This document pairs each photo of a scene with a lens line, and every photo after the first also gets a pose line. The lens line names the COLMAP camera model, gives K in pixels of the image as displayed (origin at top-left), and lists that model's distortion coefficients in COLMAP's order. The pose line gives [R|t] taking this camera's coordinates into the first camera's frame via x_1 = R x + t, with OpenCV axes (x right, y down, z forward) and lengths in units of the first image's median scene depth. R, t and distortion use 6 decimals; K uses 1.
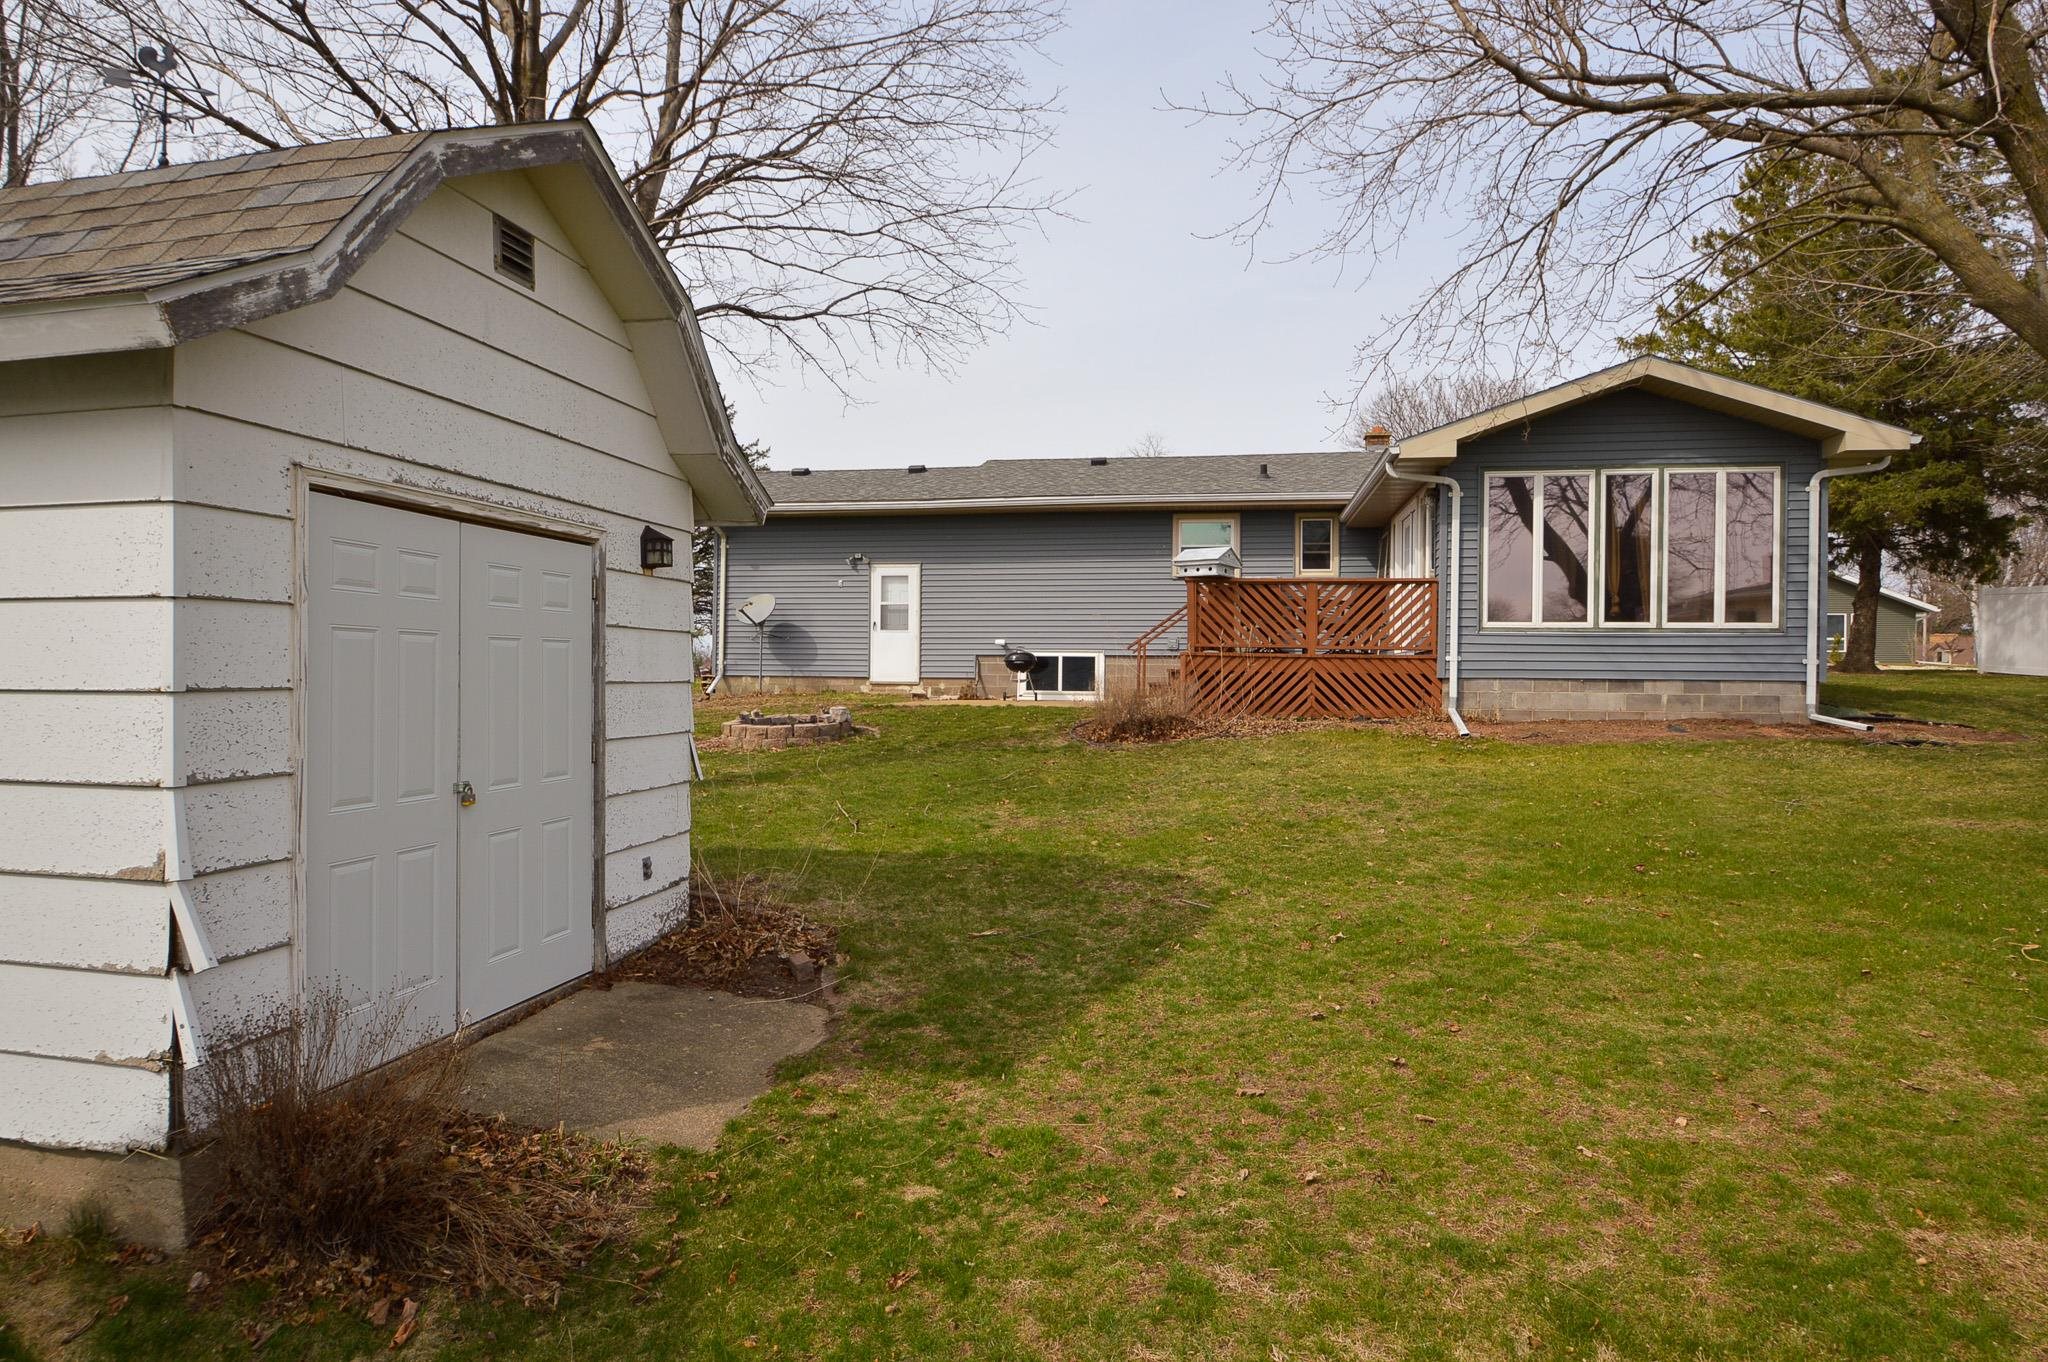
lens RADIAL K [[1059.5, 0, 1029.6], [0, 1059.5, 671.6], [0, 0, 1]] dist [-0.013141, 0.001135]
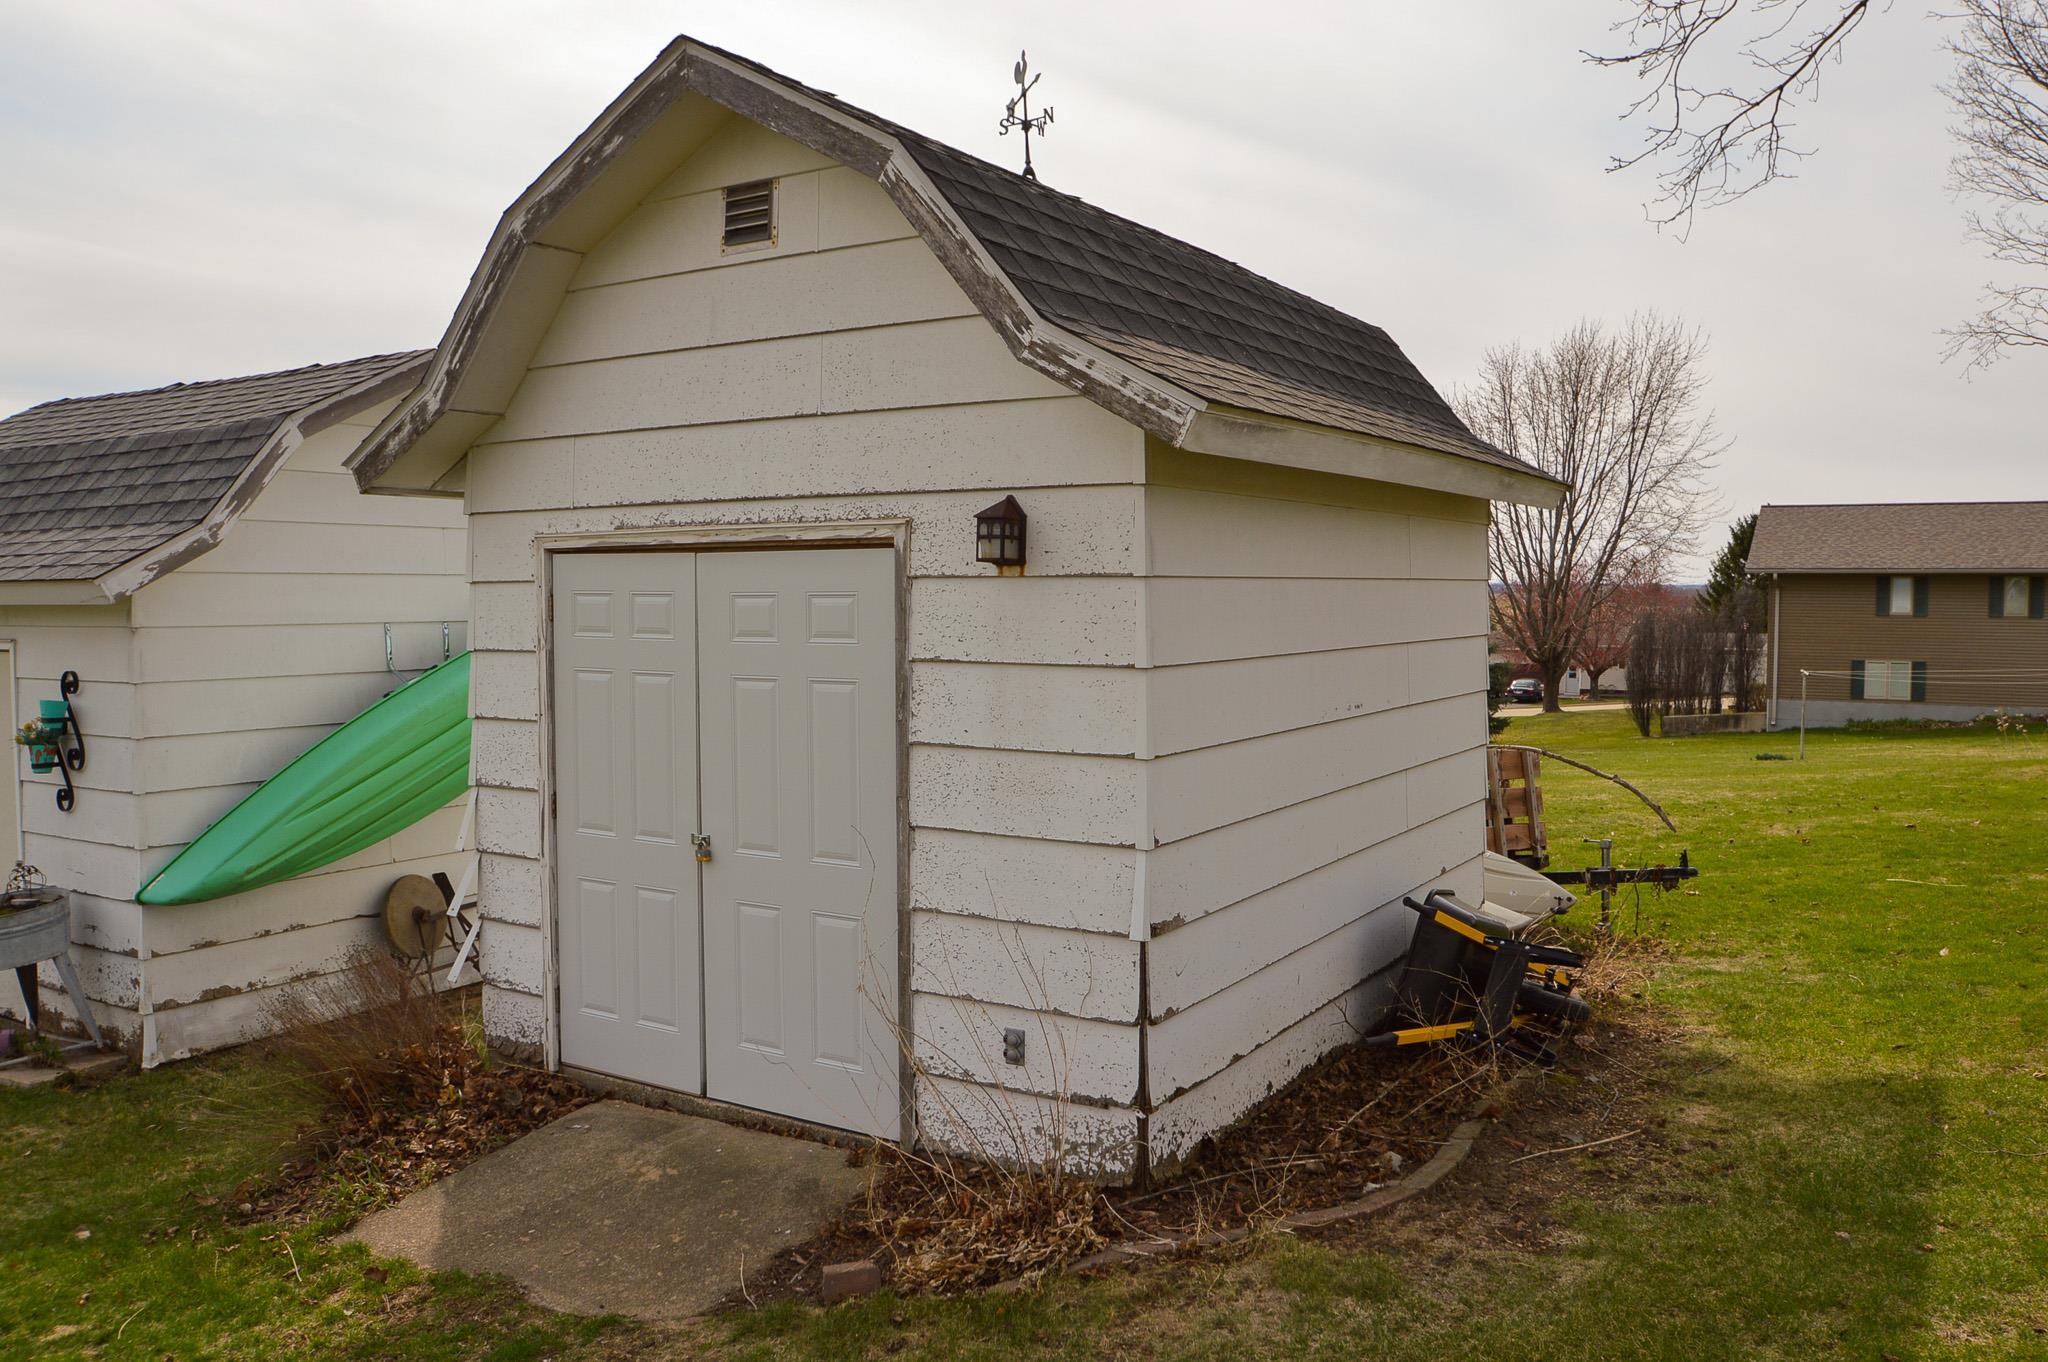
lens RADIAL K [[1516.5, 0, 1019.0], [0, 1516.5, 675.2], [0, 0, 1]] dist [-0.051652, 0.004451]
pose [[-0.324390, 0.046304, -0.944790, 0.577656], [-0.002718, 0.998751, 0.049882, -0.095266], [0.945920, 0.018749, -0.323859, 1.583752]]
